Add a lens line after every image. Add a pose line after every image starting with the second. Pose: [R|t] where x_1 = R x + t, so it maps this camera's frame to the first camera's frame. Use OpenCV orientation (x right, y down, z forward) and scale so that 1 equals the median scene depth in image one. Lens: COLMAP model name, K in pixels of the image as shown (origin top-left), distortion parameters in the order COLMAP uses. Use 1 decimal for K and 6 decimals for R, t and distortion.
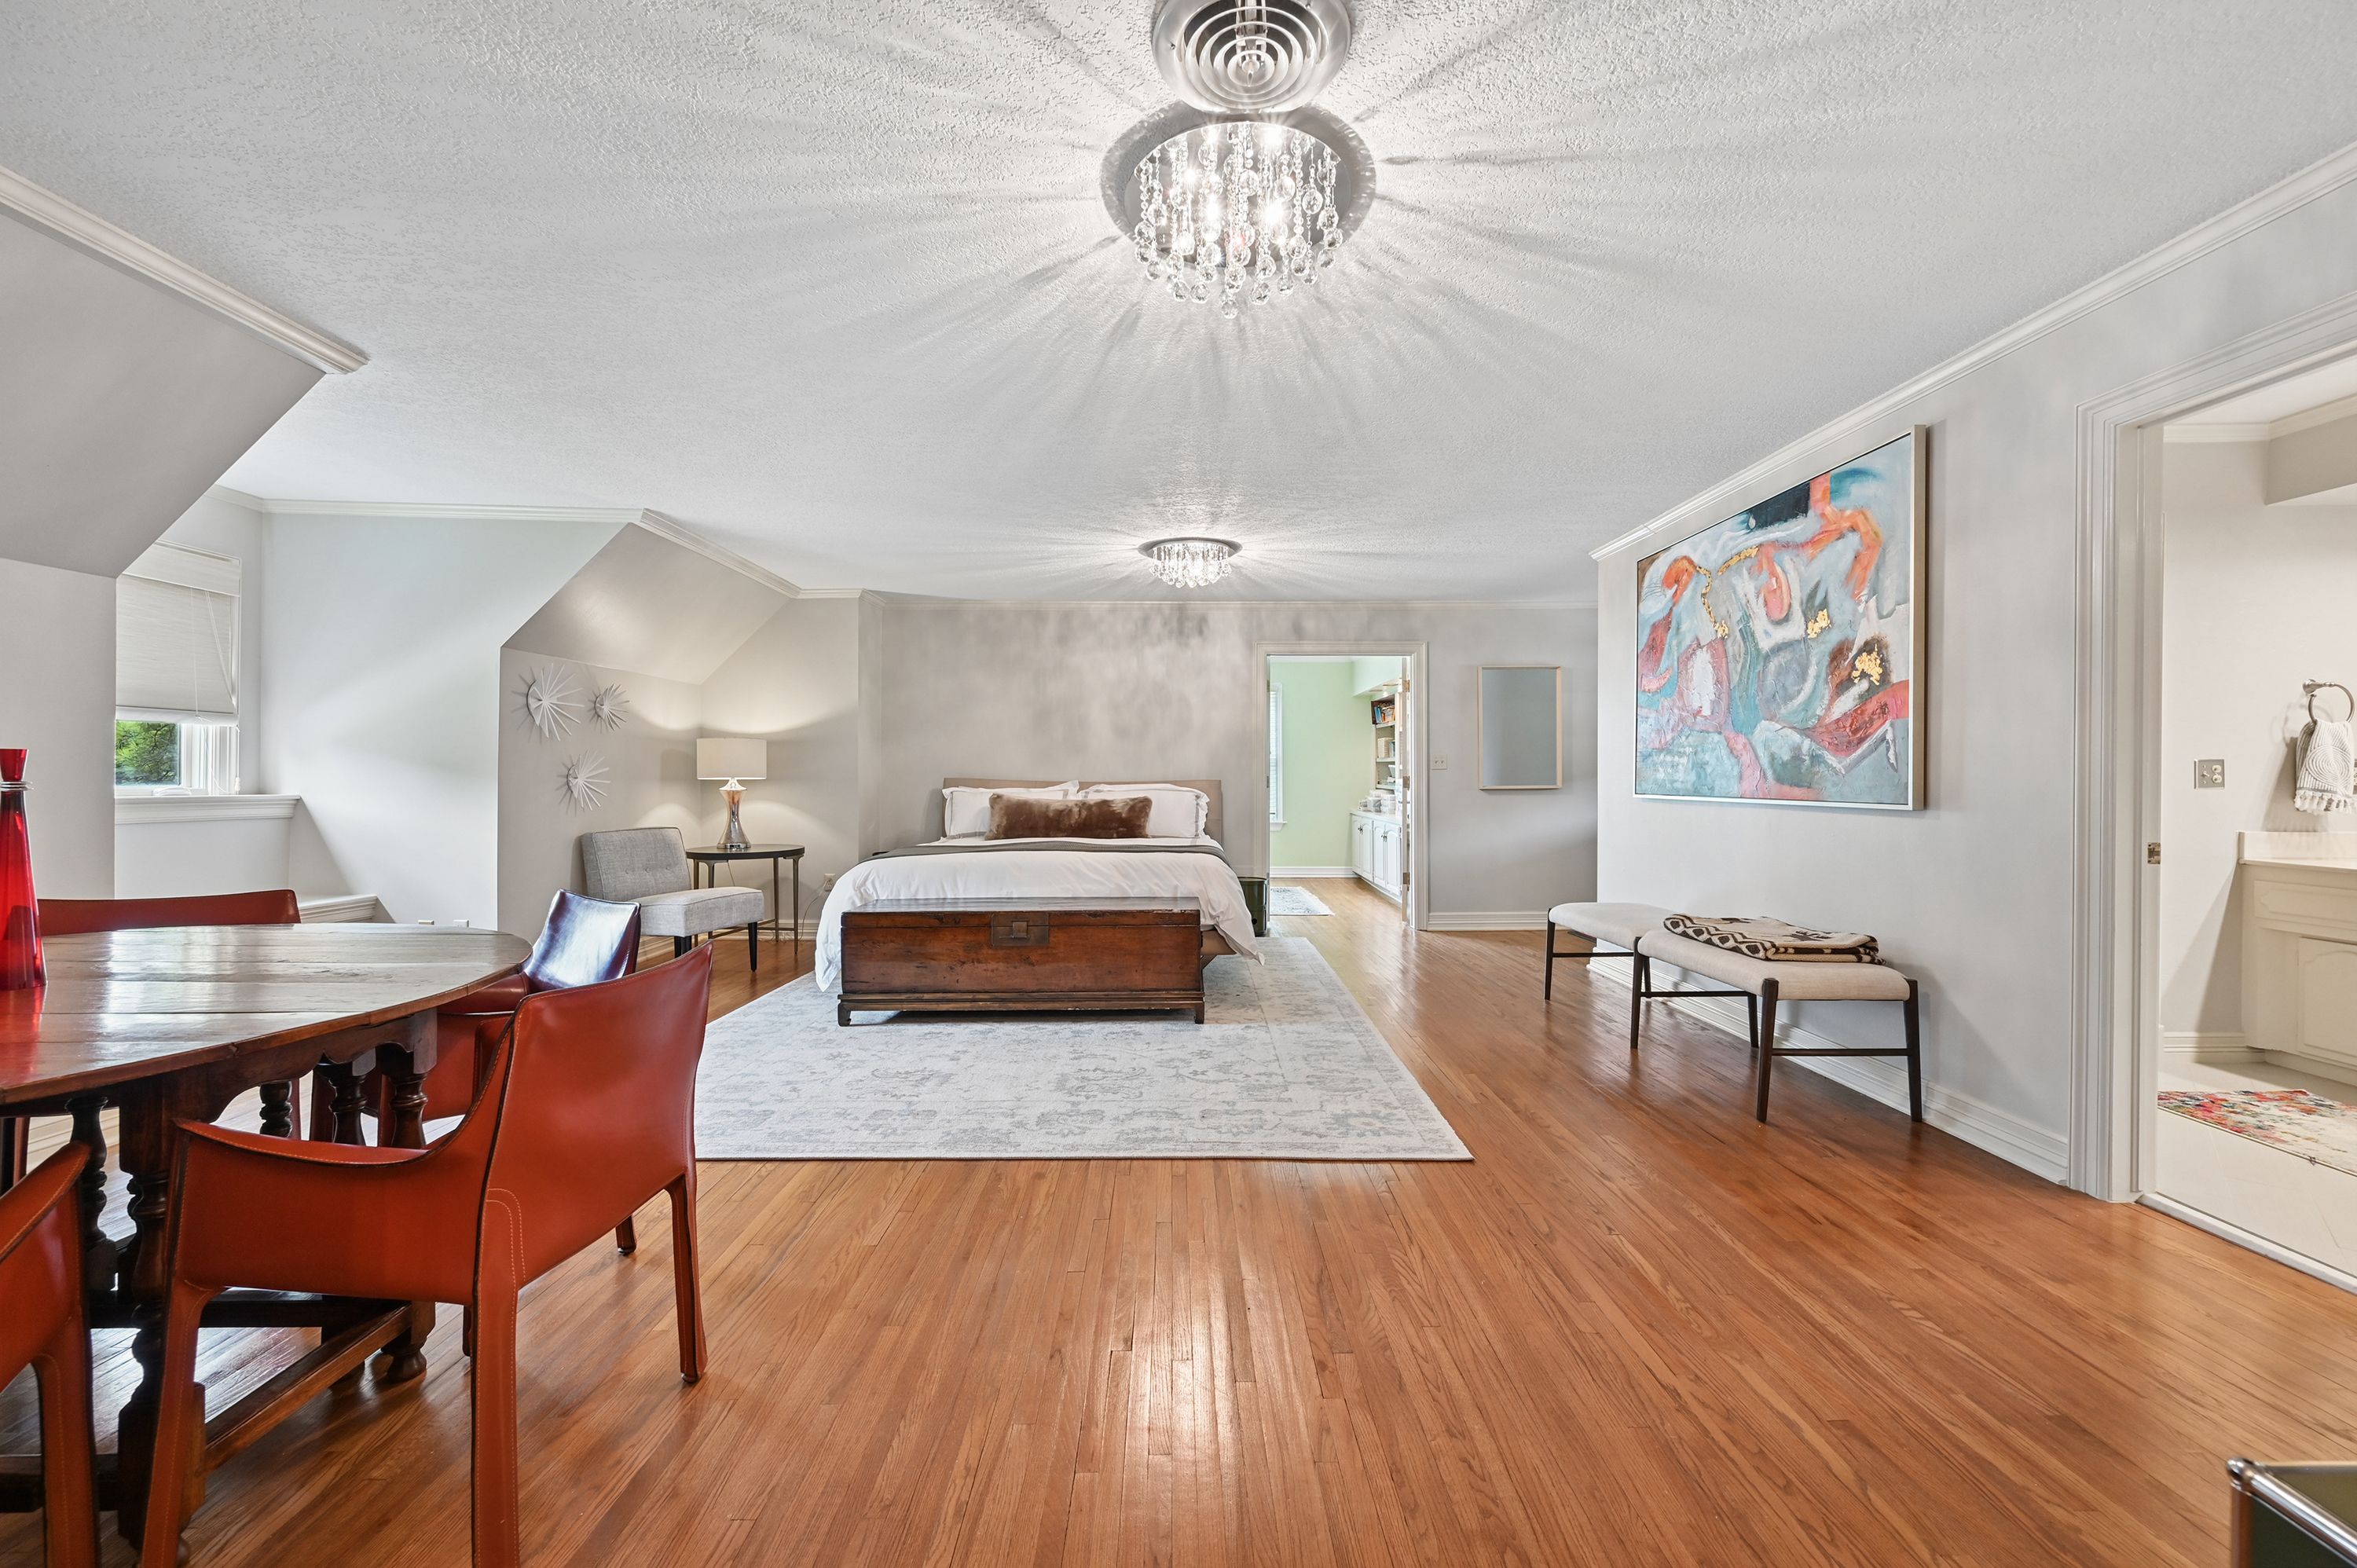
lens RADIAL K [[928.1, 0, 1188.0], [0, 928.1, 779.5], [0, 0, 1]] dist [-0.003664, -0.000401]
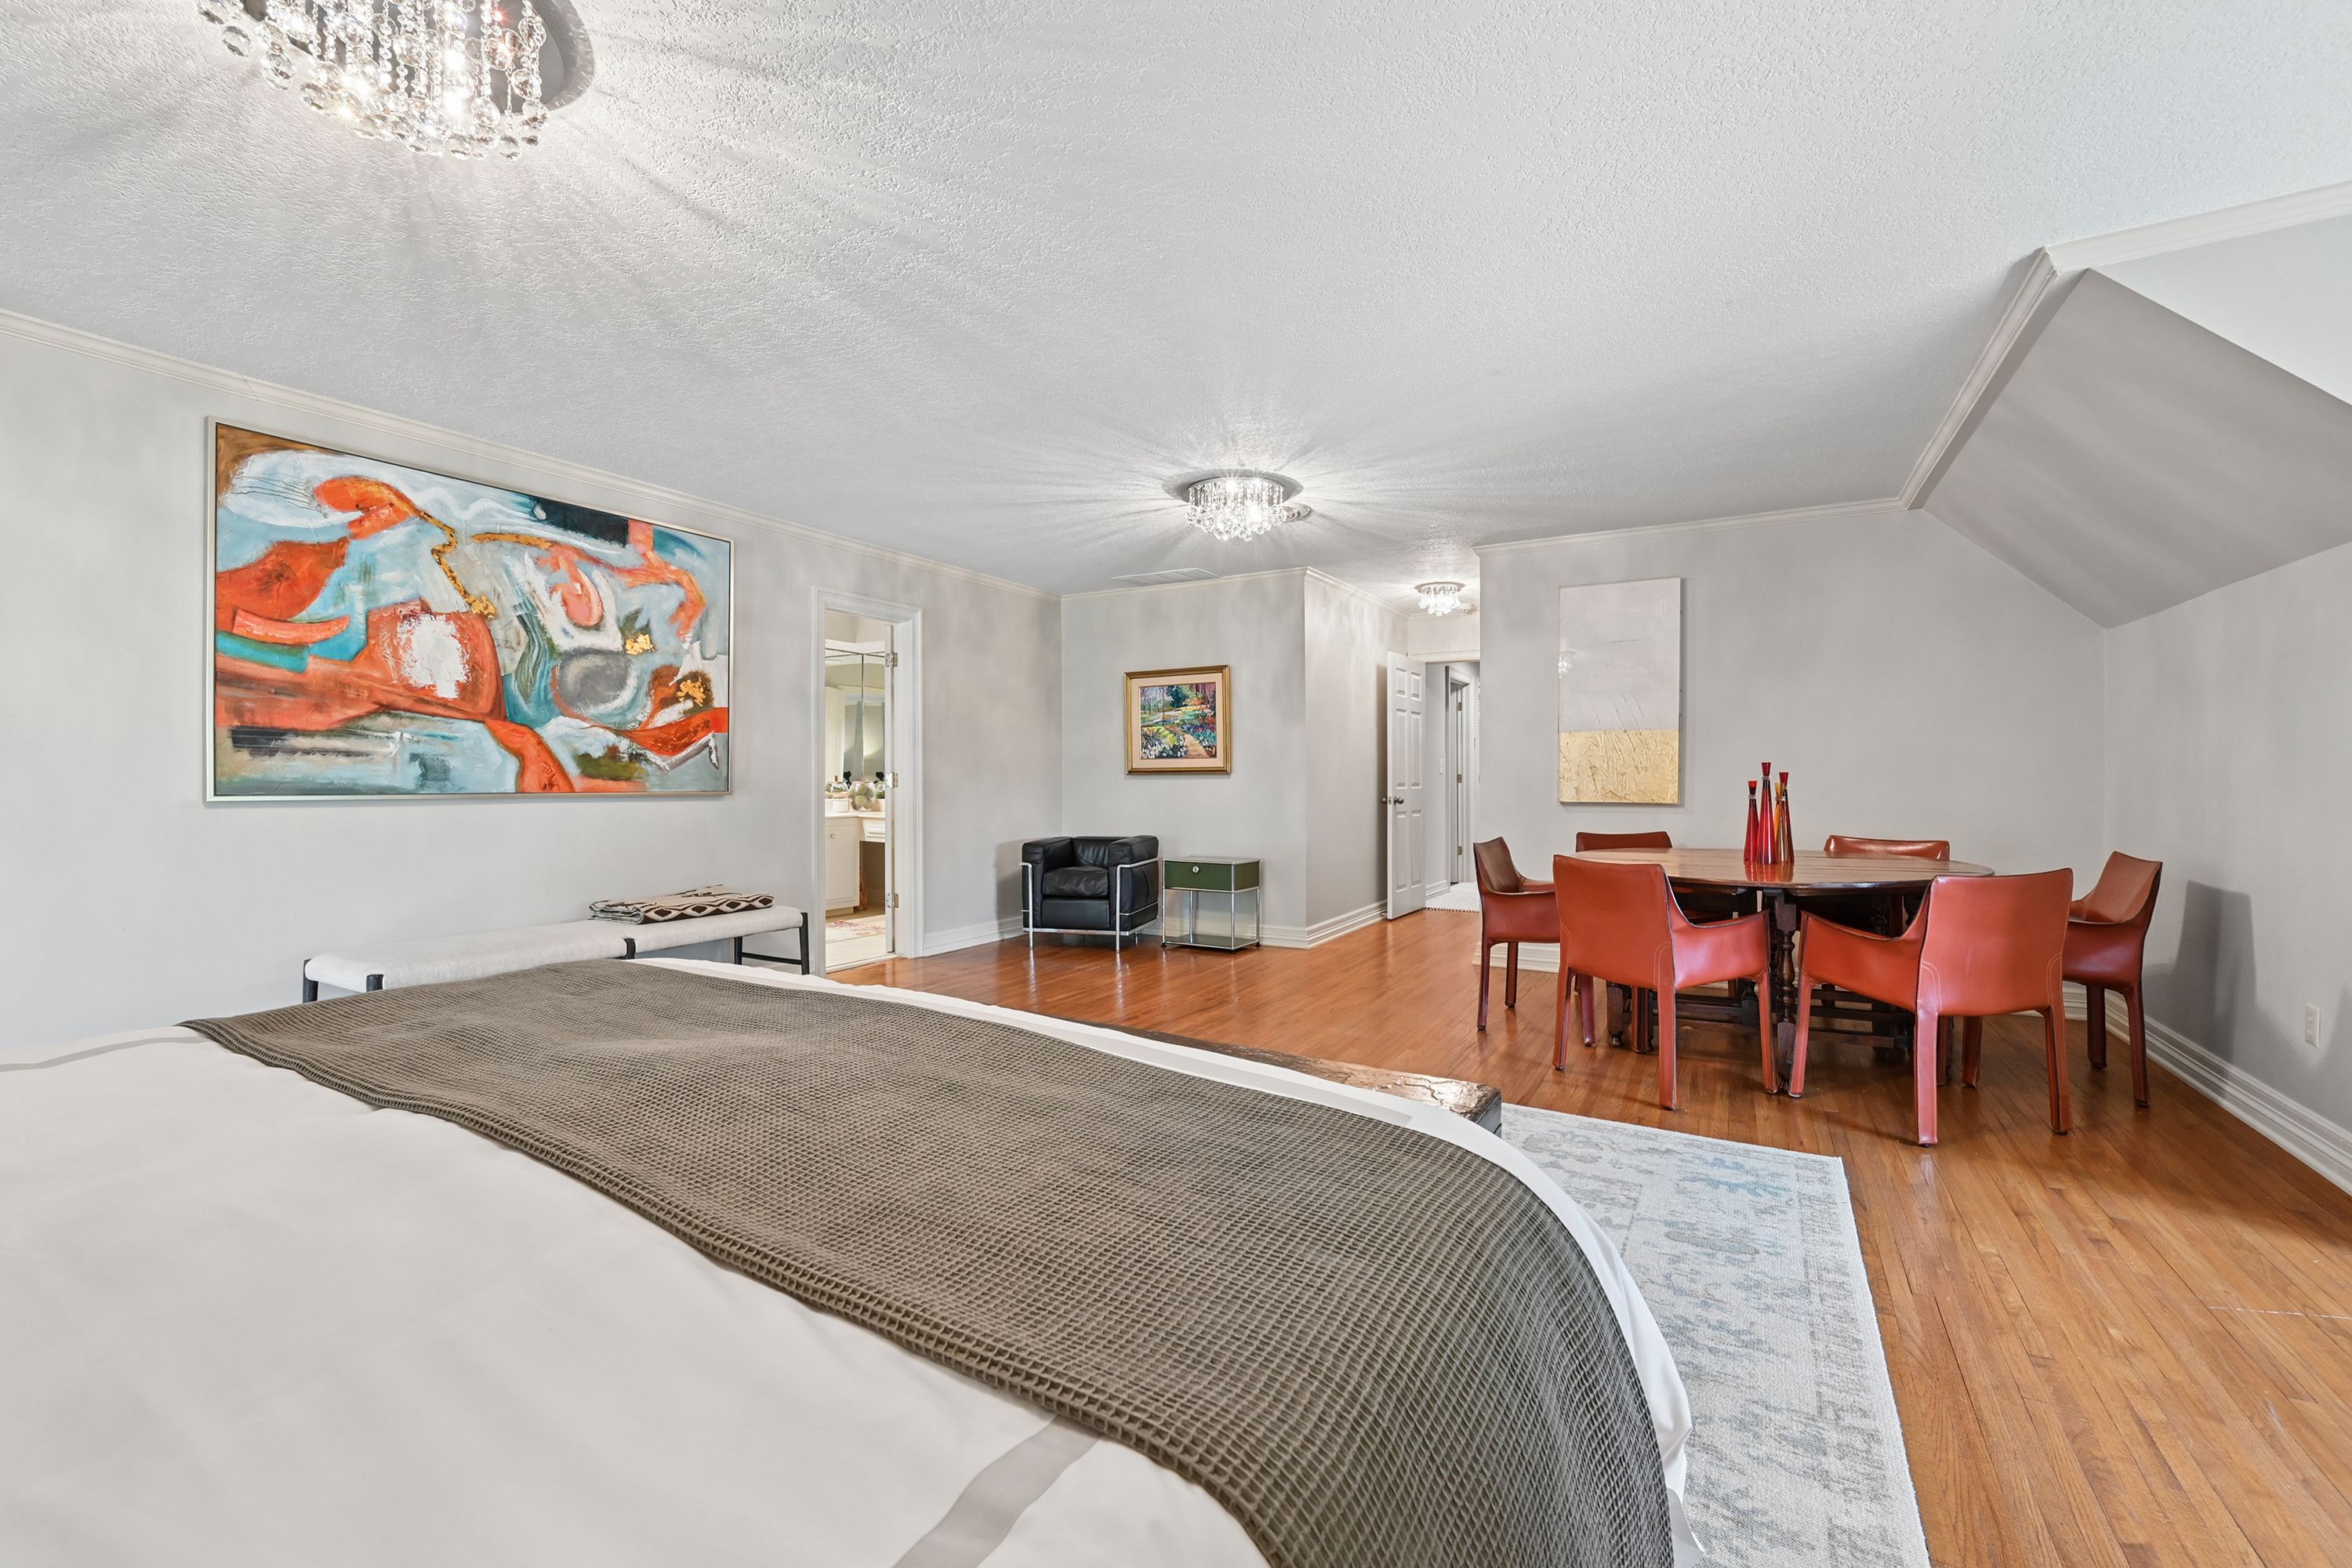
lens RADIAL K [[933.0, 0, 1181.1], [0, 933.0, 778.3], [0, 0, 1]] dist [-0.001872, 0.001979]
pose [[-0.850067, 0.002387, 0.526670, -0.547003], [0.002692, 0.999996, -0.000186, 0.007236], [-0.526668, 0.001260, -0.850070, 1.645675]]
